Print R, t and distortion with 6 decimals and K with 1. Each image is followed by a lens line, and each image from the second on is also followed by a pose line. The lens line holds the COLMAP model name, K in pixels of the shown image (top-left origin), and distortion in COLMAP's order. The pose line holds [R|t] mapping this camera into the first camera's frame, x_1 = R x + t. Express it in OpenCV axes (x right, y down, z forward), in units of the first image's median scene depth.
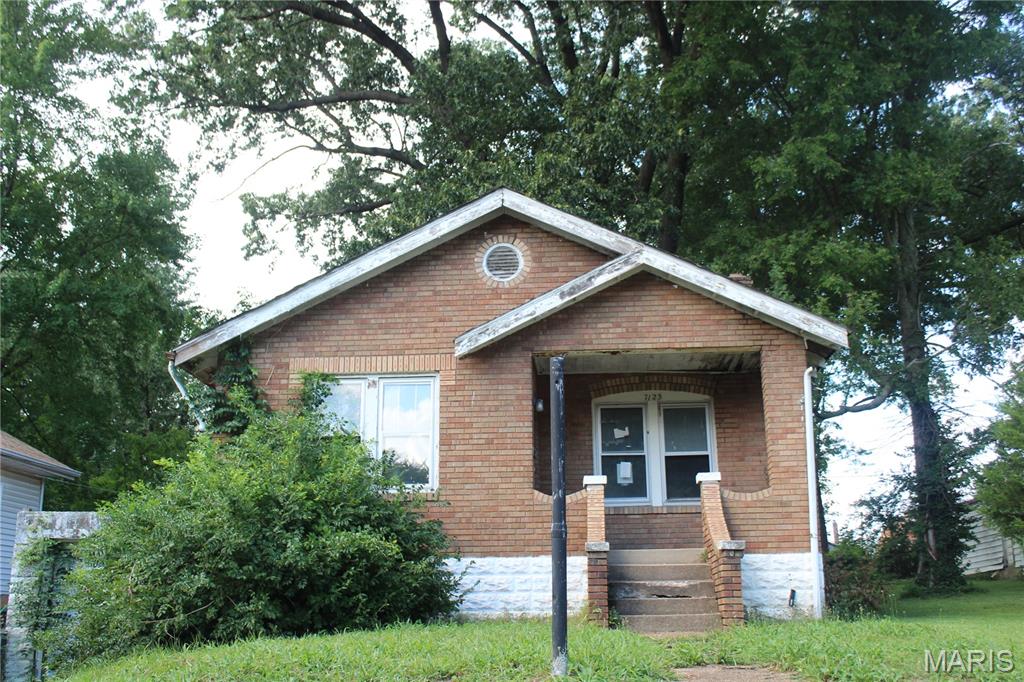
lens RADIAL K [[1081.0, 0, 513.0], [0, 1081.0, 334.9], [0, 0, 1]] dist [-0.103852, 0.000000]
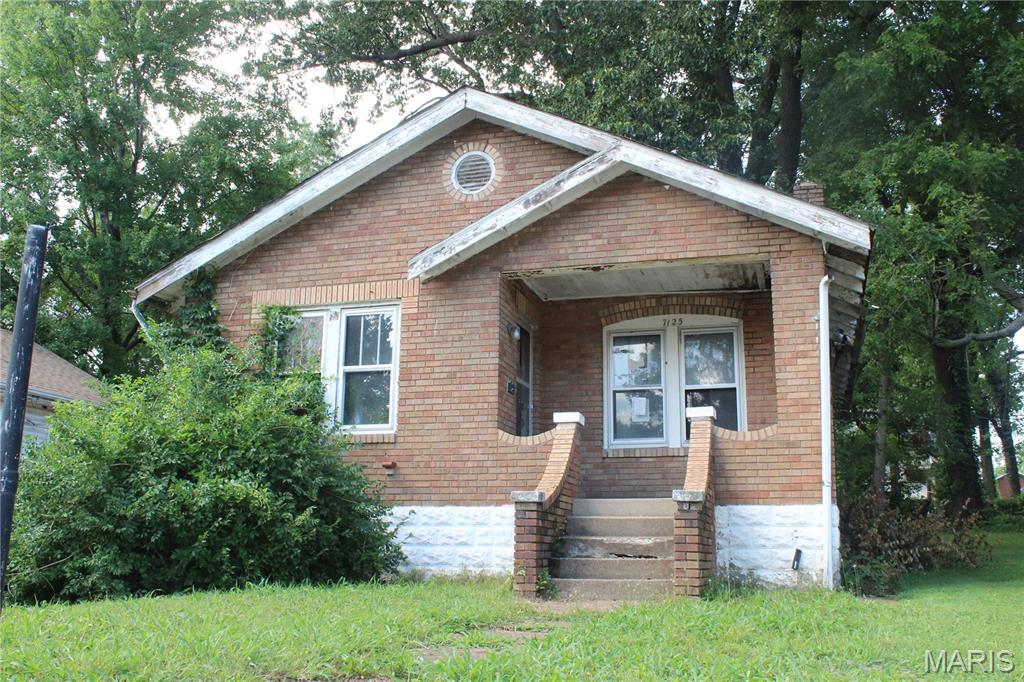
lens RADIAL K [[1012.7, 0, 512.3], [0, 1012.7, 346.7], [0, 0, 1]] dist [-0.096929, 0.000000]
pose [[0.975021, -0.027649, -0.220383, 0.207458], [0.039852, 0.997897, 0.051118, 0.034777], [0.218507, -0.058624, 0.974073, 0.205772]]
